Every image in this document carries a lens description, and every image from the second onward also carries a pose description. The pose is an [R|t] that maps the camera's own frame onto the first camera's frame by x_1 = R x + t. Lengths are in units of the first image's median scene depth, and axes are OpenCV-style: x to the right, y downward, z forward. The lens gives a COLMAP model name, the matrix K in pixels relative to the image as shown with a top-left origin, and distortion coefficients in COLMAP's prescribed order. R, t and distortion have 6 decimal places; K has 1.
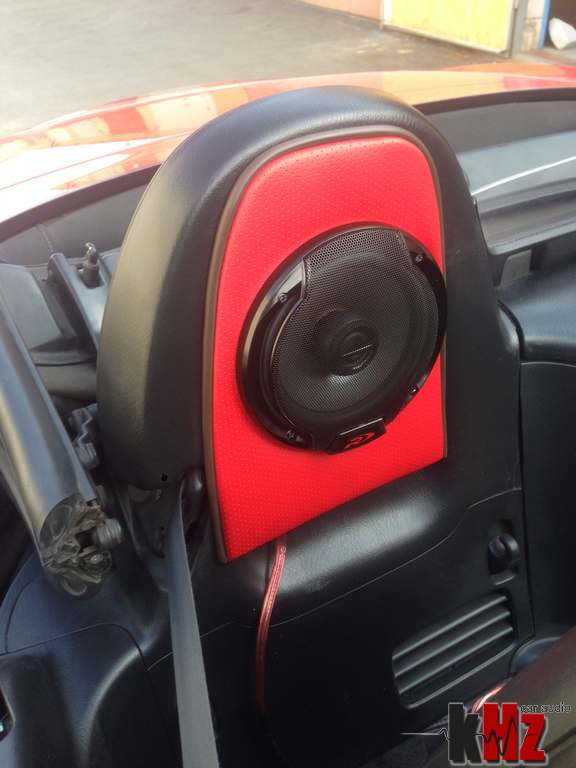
lens RADIAL K [[704.2, 0, 290.4], [0, 704.2, 373.8], [0, 0, 1]] dist [0.108582, -0.234750]
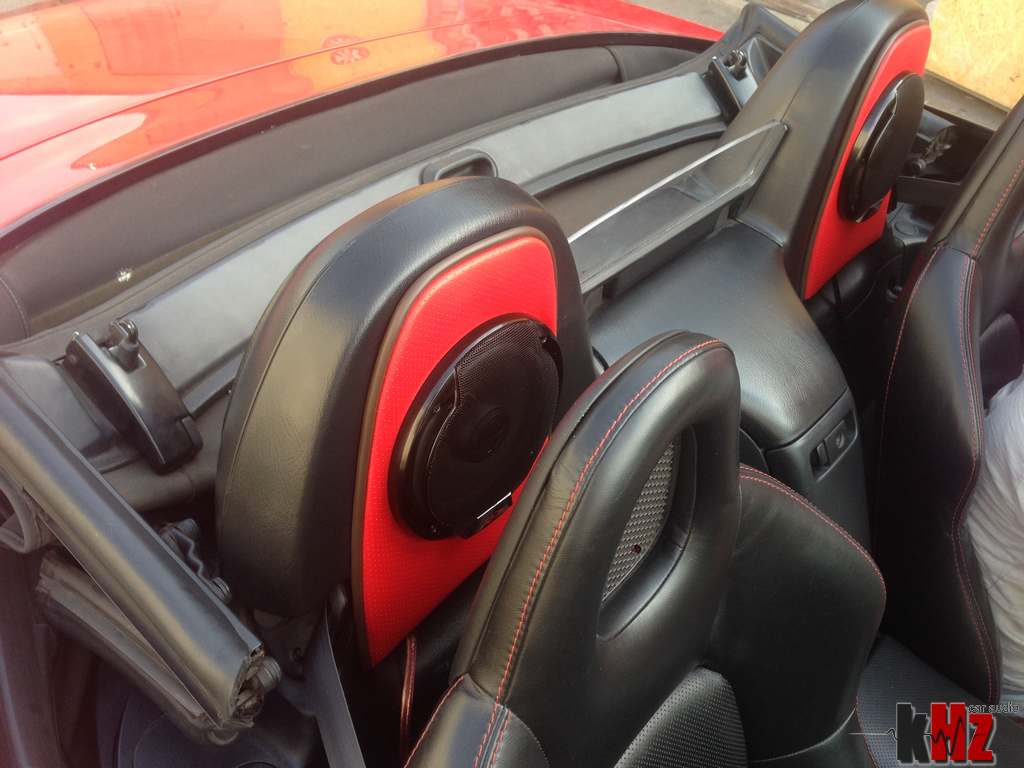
lens RADIAL K [[938.9, 0, 512.0], [0, 938.9, 384.0], [0, 0, 1]] dist [0.108582, -0.234750]
pose [[0.929464, -0.125675, 0.346847, -0.280443], [0.092458, 0.989535, 0.110779, -0.212711], [-0.357139, -0.070896, 0.931357, -0.197383]]
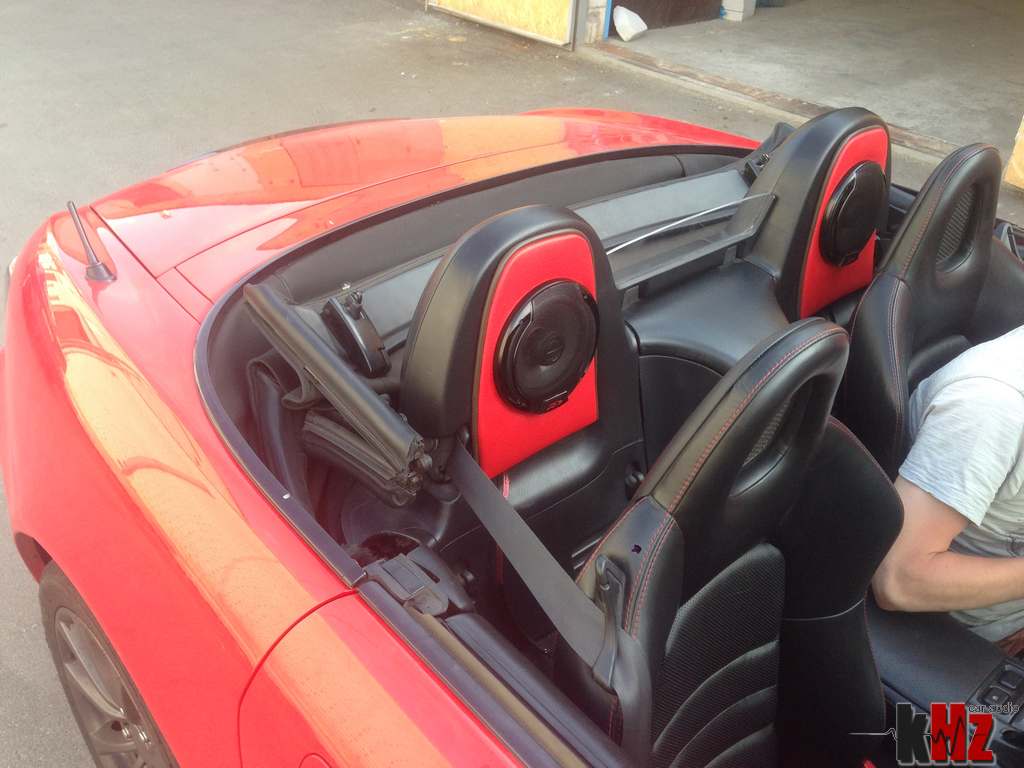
lens RADIAL K [[938.9, 0, 512.0], [0, 938.9, 384.0], [0, 0, 1]] dist [0.108582, -0.234750]
pose [[0.973653, -0.058621, 0.220370, -0.446374], [0.067516, 0.997171, -0.033045, 0.101818], [-0.217809, 0.047053, 0.974857, -1.050355]]
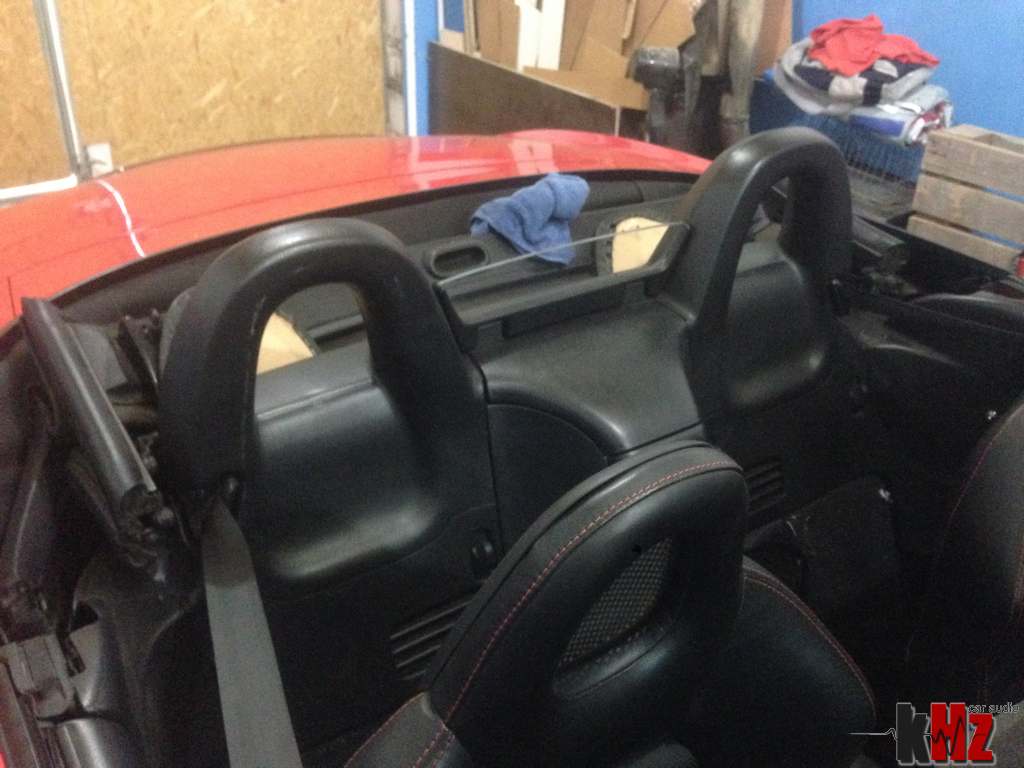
lens RADIAL K [[938.9, 0, 512.0], [0, 938.9, 384.0], [0, 0, 1]] dist [0.108582, -0.234750]
pose [[0.995397, 0.010529, 0.095252, 0.215906], [-0.004390, 0.997913, -0.064428, 0.060948], [-0.095732, 0.063713, 0.993366, -0.824918]]
